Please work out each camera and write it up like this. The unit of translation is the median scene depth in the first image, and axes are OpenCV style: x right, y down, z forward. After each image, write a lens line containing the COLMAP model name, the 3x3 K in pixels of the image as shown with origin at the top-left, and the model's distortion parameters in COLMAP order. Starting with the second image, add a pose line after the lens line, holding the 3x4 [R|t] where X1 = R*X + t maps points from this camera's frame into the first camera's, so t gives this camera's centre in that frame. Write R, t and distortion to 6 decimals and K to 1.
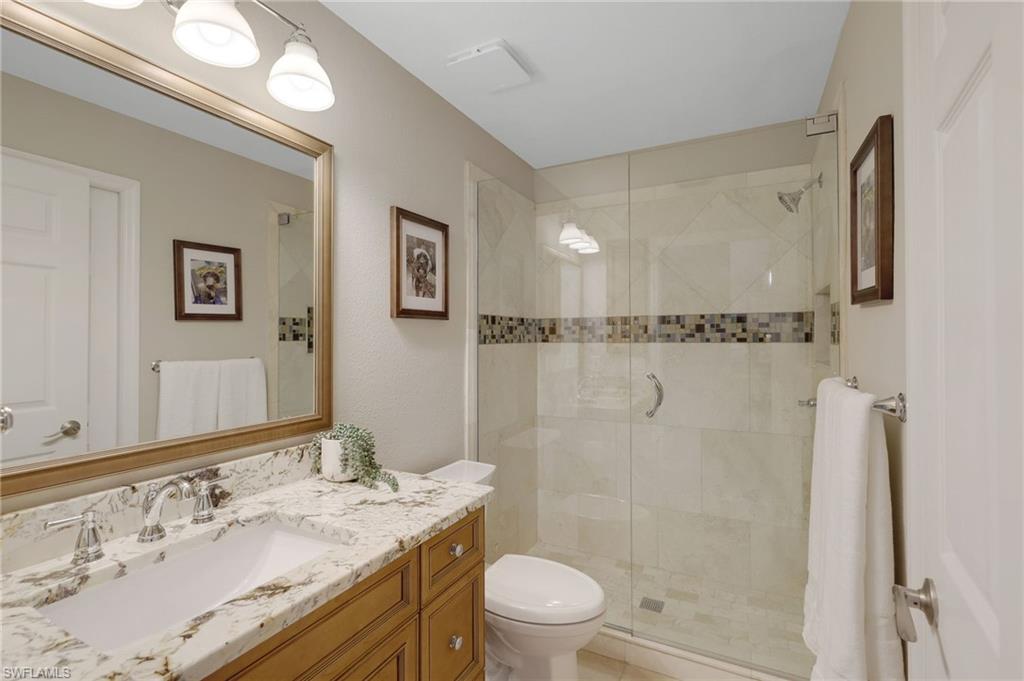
lens RADIAL K [[477.9, 0, 509.6], [0, 477.9, 338.3], [0, 0, 1]] dist [-0.007208, -0.000229]
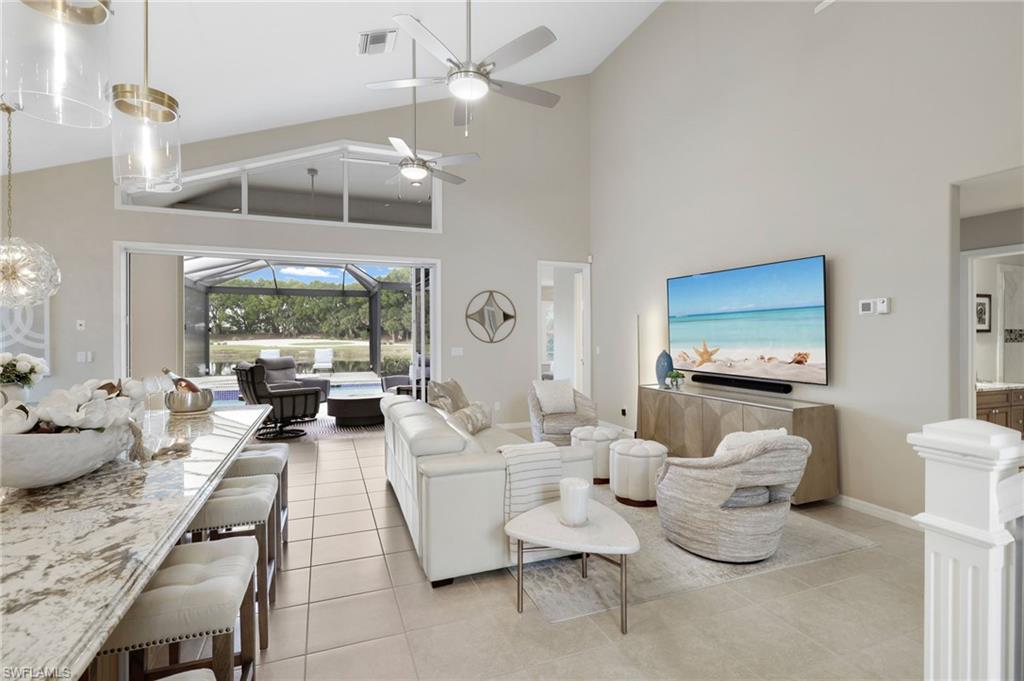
lens RADIAL K [[477.9, 0, 516.3], [0, 477.9, 337.0], [0, 0, 1]] dist [-0.007208, -0.000229]
pose [[0.745967, 0.003959, -0.665971, -0.316660], [0.000659, 0.999977, 0.006683, -0.032884], [0.665982, -0.005424, 0.745948, -2.404218]]
